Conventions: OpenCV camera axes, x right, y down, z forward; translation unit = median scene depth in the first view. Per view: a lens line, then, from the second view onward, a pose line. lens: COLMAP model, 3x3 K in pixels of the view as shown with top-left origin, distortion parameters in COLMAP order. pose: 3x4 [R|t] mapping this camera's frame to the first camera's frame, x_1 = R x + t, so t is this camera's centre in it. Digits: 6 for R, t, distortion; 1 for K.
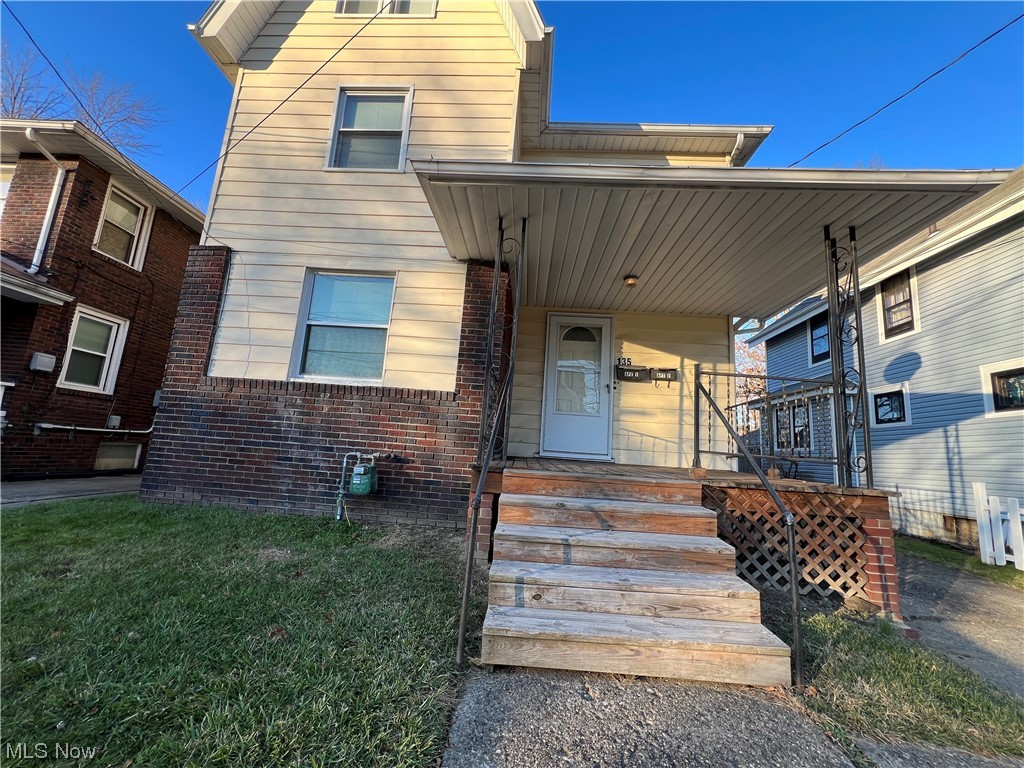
lens RADIAL K [[409.2, 0, 511.1], [0, 409.2, 386.0], [0, 0, 1]] dist [-0.002573, 0.001359]
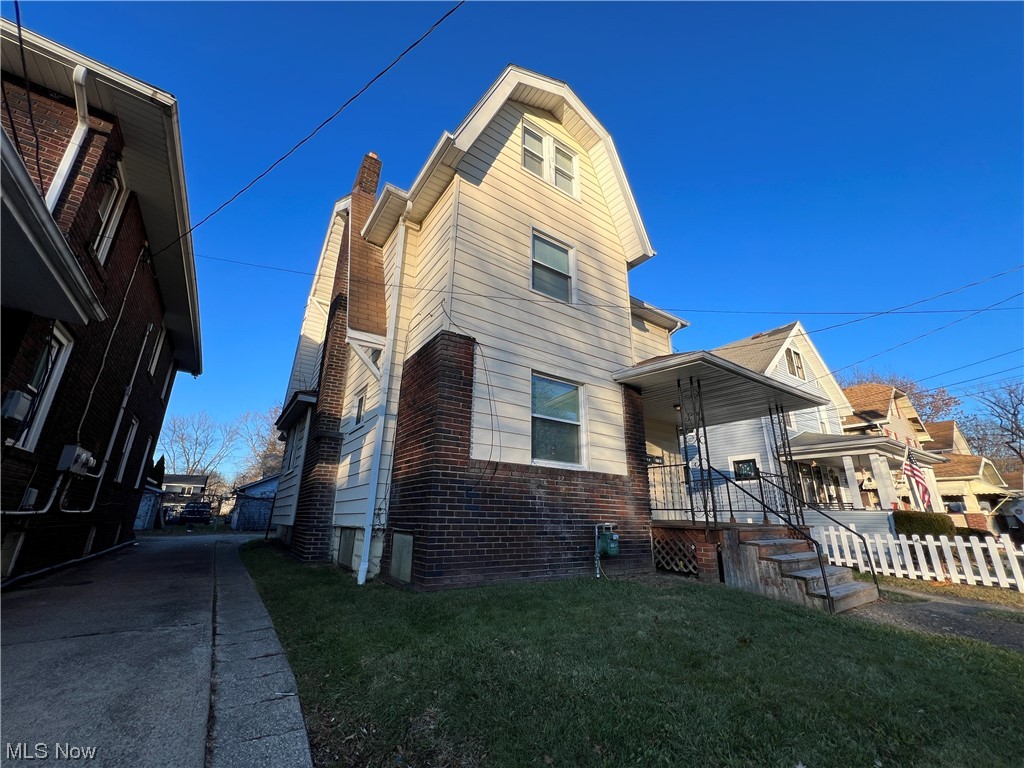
lens RADIAL K [[409.2, 0, 512.5], [0, 409.2, 384.9], [0, 0, 1]] dist [-0.002573, 0.001359]
pose [[0.791686, 0.135580, 0.595694, -1.278550], [-0.063209, 0.988009, -0.140865, -0.068656], [-0.607649, 0.073867, 0.790763, 0.074831]]
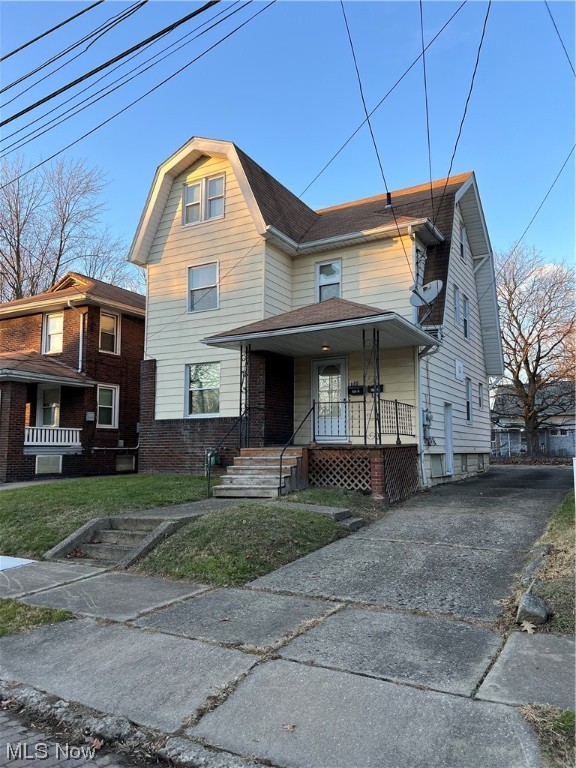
lens RADIAL K [[575.9, 0, 286.2], [0, 575.9, 386.1], [0, 0, 1]] dist [0.045494, 0.000175]
pose [[0.889933, -0.121609, -0.439579, 1.290560], [0.139286, 0.990220, 0.008045, -0.129468], [0.434302, -0.068386, 0.898168, -1.493212]]
